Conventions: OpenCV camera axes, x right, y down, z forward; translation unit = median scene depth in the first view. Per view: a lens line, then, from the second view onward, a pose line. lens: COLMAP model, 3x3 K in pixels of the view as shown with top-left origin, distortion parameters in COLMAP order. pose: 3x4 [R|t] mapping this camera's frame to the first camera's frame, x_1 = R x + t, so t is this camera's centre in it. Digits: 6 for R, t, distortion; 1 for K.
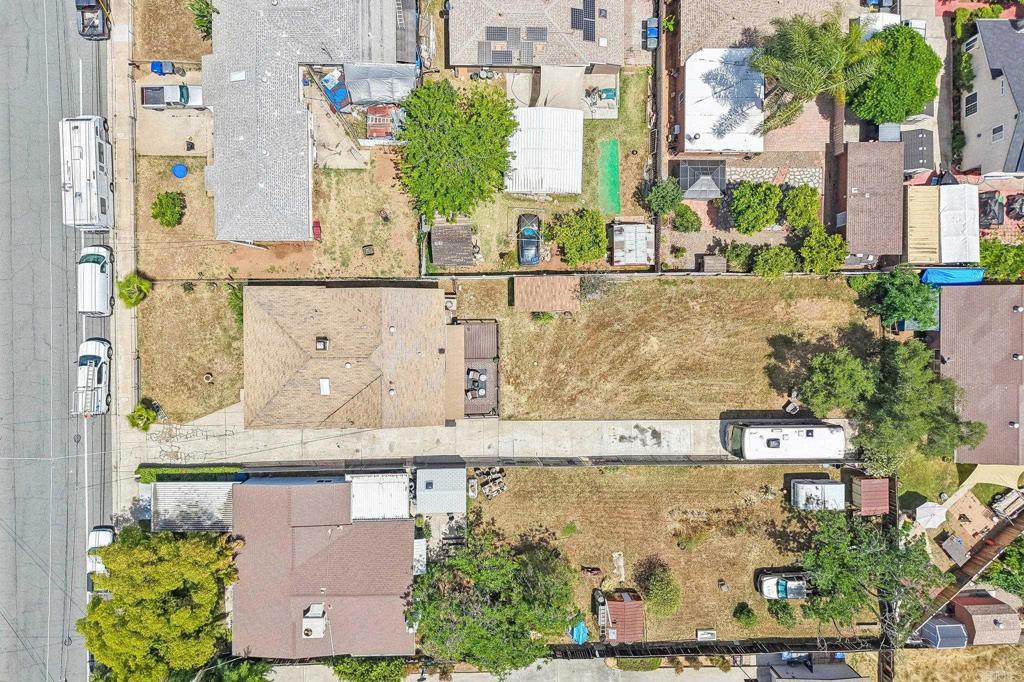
lens RADIAL K [[664.0, 0, 512.0], [0, 664.0, 341.0], [0, 0, 1]] dist [0.014679, -0.003763]
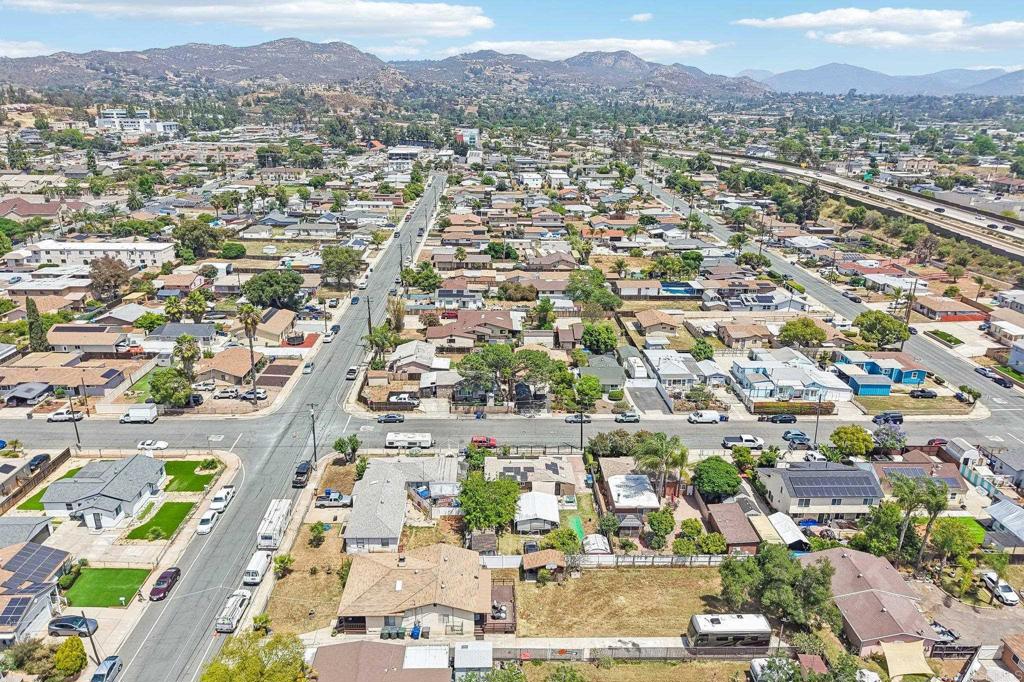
lens RADIAL K [[664.0, 0, 512.0], [0, 664.0, 341.0], [0, 0, 1]] dist [0.014679, -0.003763]
pose [[0.999392, -0.029539, 0.018543, -0.036063], [0.027307, 0.331976, -0.942893, 1.203506], [0.021697, 0.942825, 0.332580, -0.013217]]
